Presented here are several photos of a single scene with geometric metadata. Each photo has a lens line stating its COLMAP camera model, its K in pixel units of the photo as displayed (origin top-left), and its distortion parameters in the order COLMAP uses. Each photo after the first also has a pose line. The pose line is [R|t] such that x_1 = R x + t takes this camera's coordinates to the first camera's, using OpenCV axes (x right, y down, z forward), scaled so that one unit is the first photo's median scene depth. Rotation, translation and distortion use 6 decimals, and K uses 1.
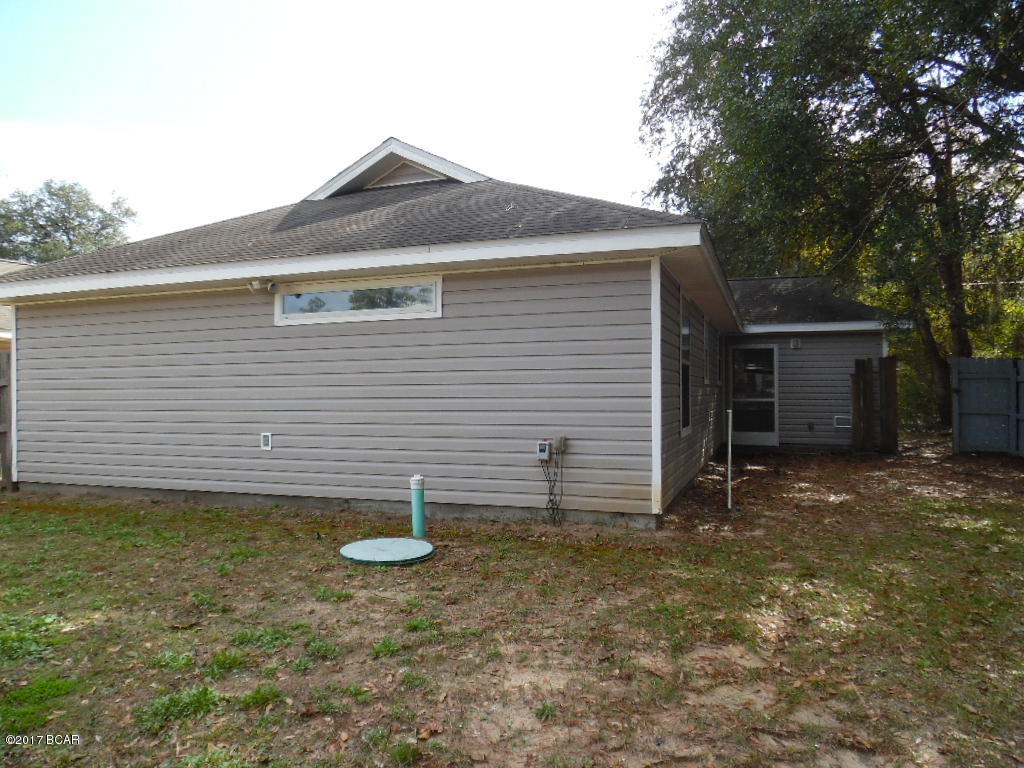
lens RADIAL K [[716.5, 0, 512.0], [0, 716.5, 384.0], [0, 0, 1]] dist [-0.031635, -0.000498]
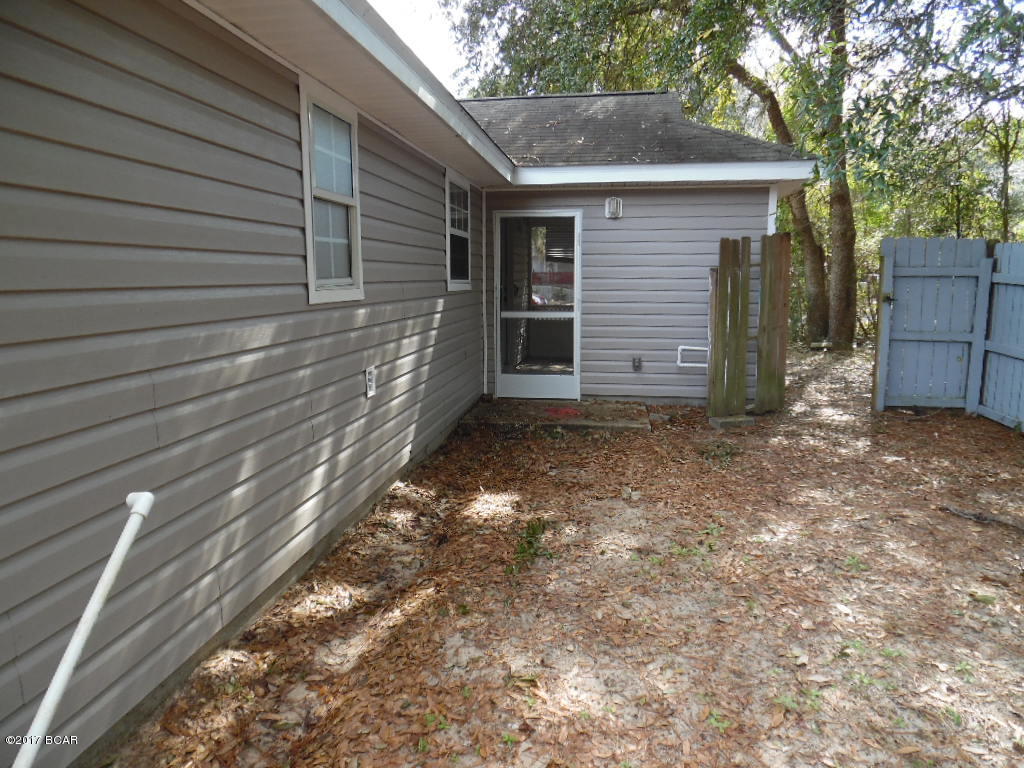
lens RADIAL K [[716.5, 0, 512.0], [0, 716.5, 384.0], [0, 0, 1]] dist [-0.031635, -0.000498]
pose [[0.978971, -0.031055, 0.201620, 0.223478], [-0.000976, 0.987620, 0.156860, -0.011377], [-0.203996, -0.153758, 0.966822, 0.506835]]
